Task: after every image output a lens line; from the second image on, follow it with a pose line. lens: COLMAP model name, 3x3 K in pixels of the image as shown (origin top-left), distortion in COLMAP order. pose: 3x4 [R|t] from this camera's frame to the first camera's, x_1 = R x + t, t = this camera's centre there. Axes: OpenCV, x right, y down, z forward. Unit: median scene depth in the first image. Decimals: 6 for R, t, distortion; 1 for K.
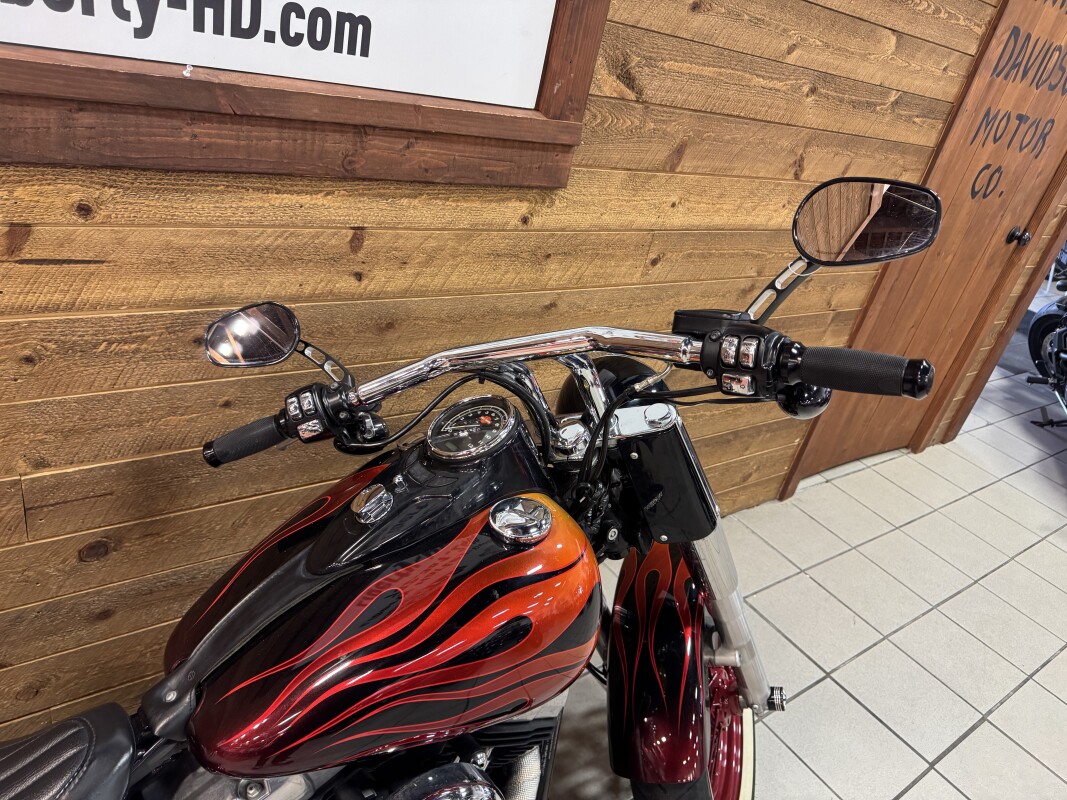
lens RADIAL K [[749.5, 0, 532.5], [0, 749.5, 390.0], [0, 0, 1]] dist [0.040940, -0.059195]
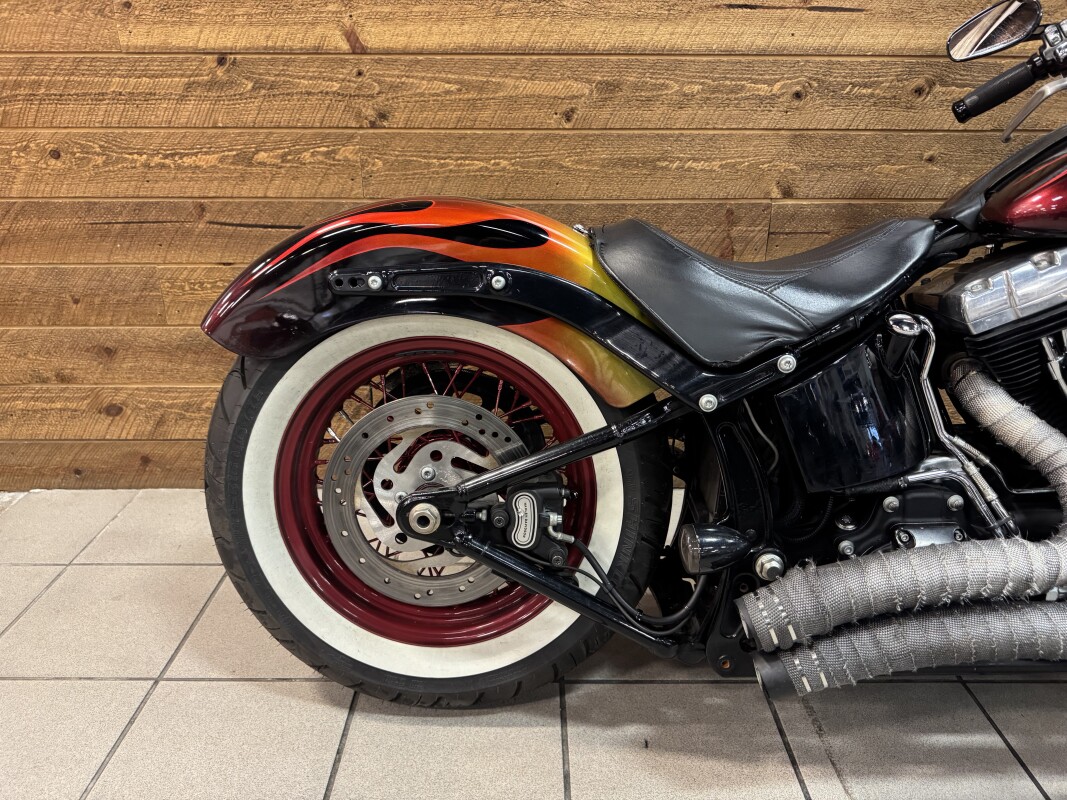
lens RADIAL K [[758.6, 0, 534.4], [0, 758.6, 395.6], [0, 0, 1]] dist [0.049074, -0.067332]
pose [[0.795548, 0.017029, -0.605652, -0.170280], [-0.125744, 0.982481, -0.137545, 0.592112], [0.592699, 0.185581, 0.783752, -0.195737]]
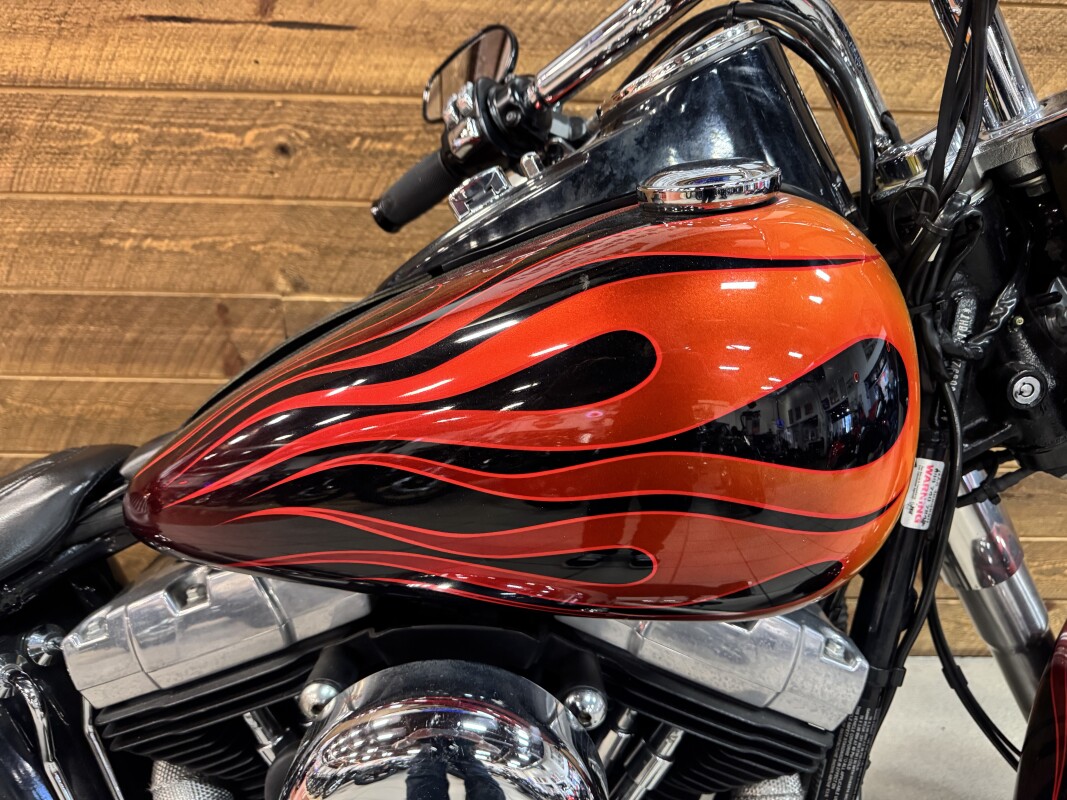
lens RADIAL K [[772.1, 0, 533.5], [0, 772.1, 400.0], [0, 0, 1]] dist [-0.003165, -0.003106]
pose [[0.800984, 0.067762, -0.594838, 0.121879], [-0.139967, 0.987234, -0.076012, 0.233907], [0.582094, 0.144142, 0.800244, 0.383599]]
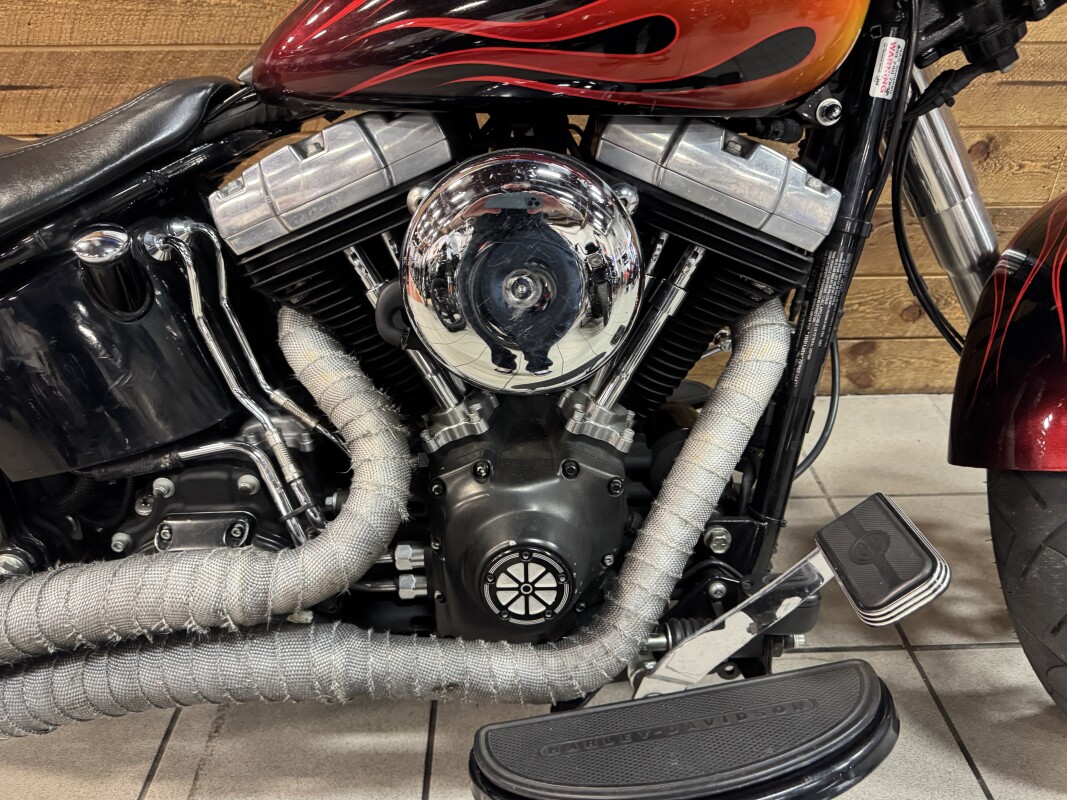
lens RADIAL K [[766.9, 0, 548.1], [0, 766.9, 397.9], [0, 0, 1]] dist [-0.002758, -0.003695]
pose [[0.809553, 0.115552, -0.575562, 0.180534], [-0.110372, 0.992912, 0.044097, 0.435742], [0.576578, 0.027827, 0.816568, 0.303787]]
